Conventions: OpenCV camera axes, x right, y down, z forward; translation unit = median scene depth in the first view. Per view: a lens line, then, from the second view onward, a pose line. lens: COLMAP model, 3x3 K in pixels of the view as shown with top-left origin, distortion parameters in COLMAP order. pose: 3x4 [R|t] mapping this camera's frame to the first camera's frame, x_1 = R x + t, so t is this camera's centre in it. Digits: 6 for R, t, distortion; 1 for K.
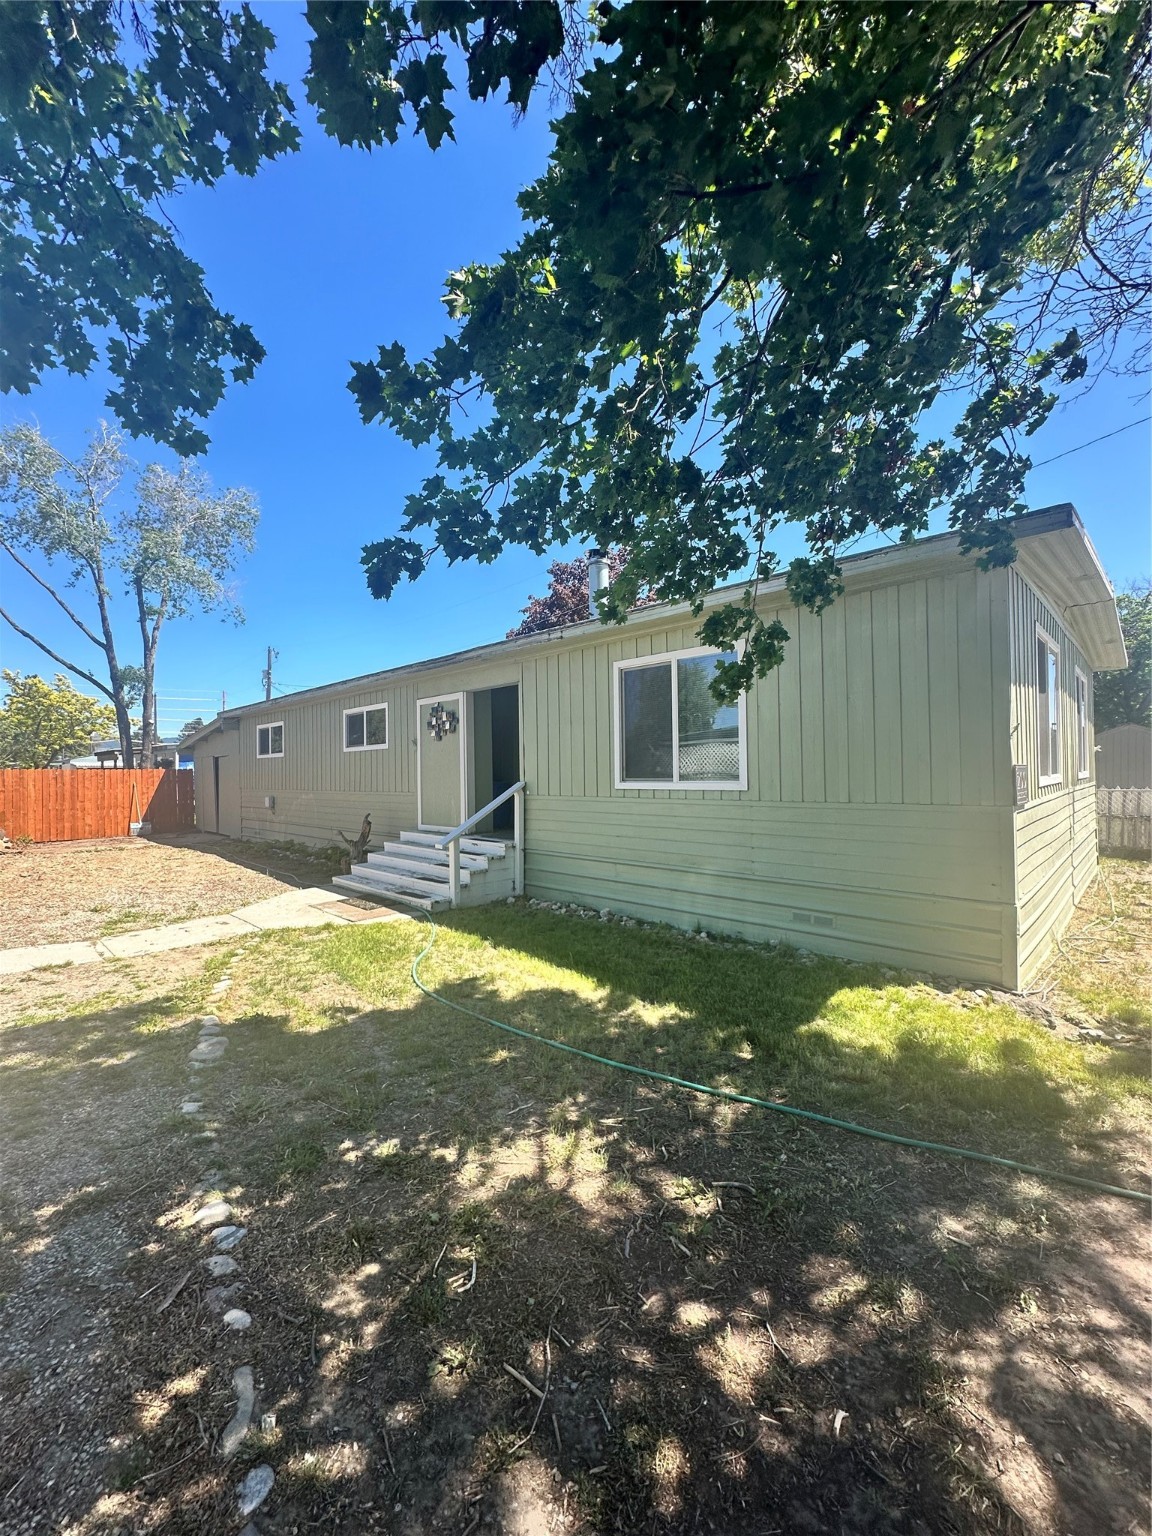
lens RADIAL K [[613.5, 0, 577.2], [0, 613.5, 758.3], [0, 0, 1]] dist [0.001870, 0.001145]
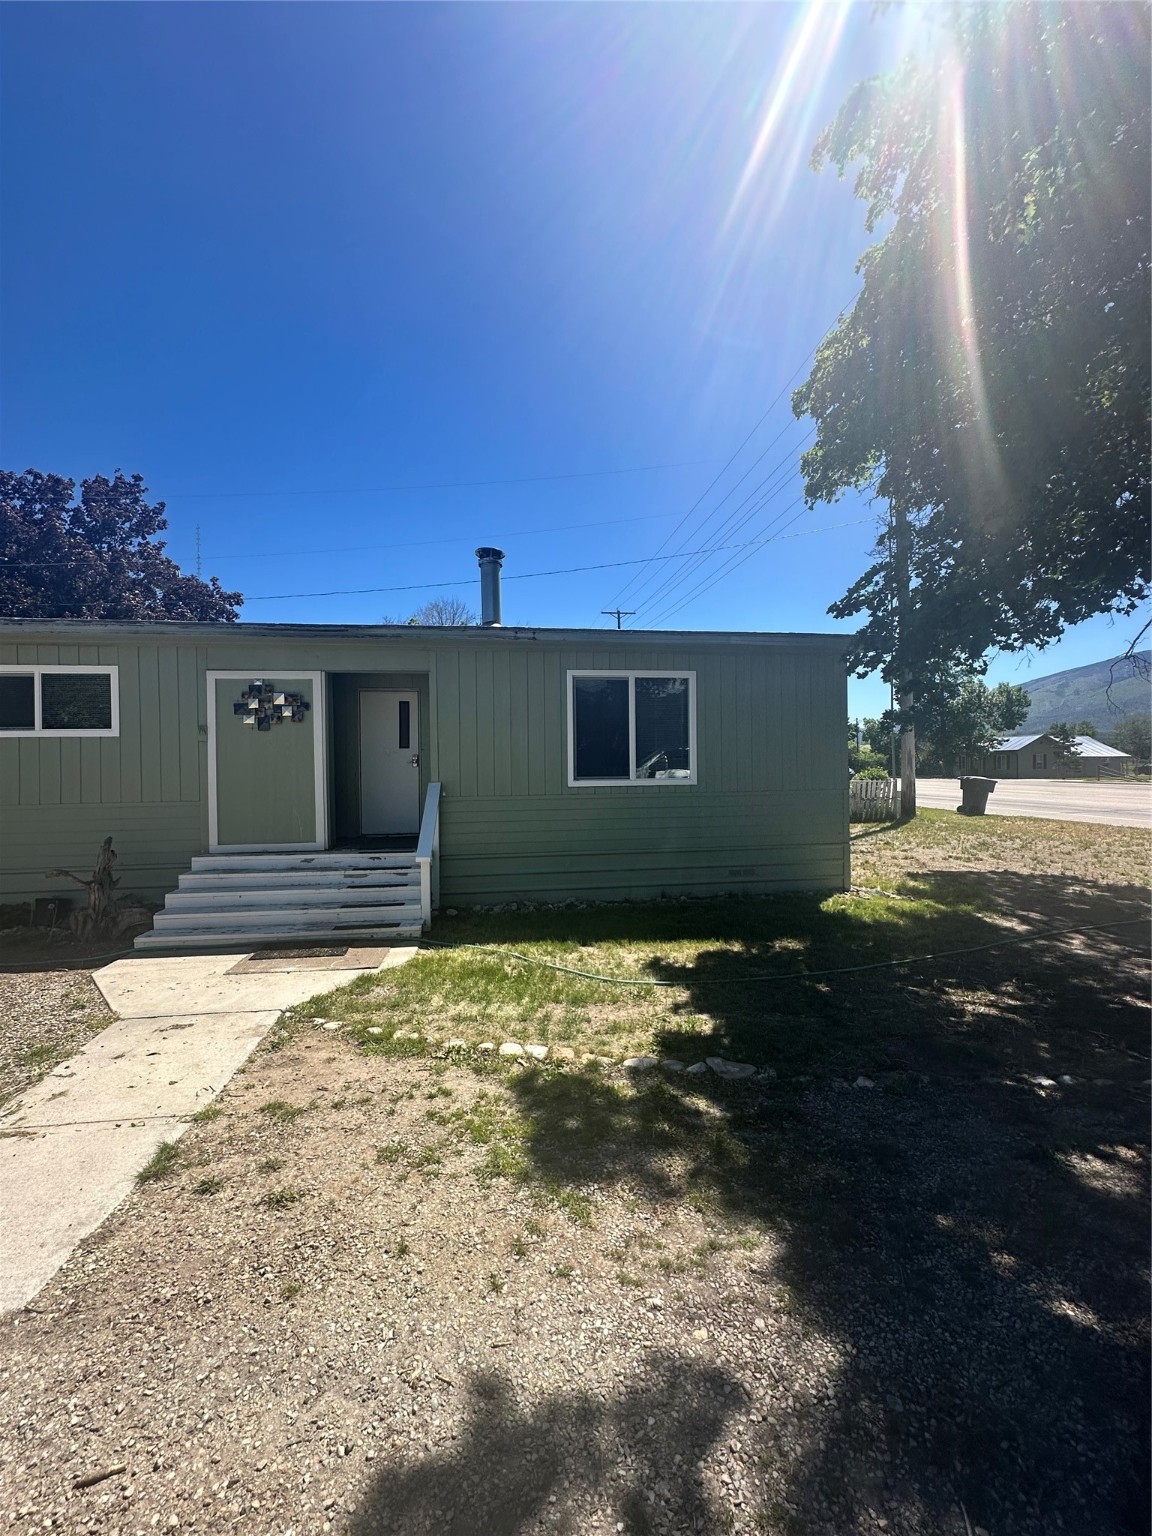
lens RADIAL K [[613.5, 0, 577.4], [0, 613.5, 767.2], [0, 0, 1]] dist [0.001870, 0.001145]
pose [[0.620897, -0.005153, 0.783875, -0.585134], [-0.015731, 0.999695, 0.019032, -0.004281], [-0.783734, -0.024148, 0.620627, 0.235212]]
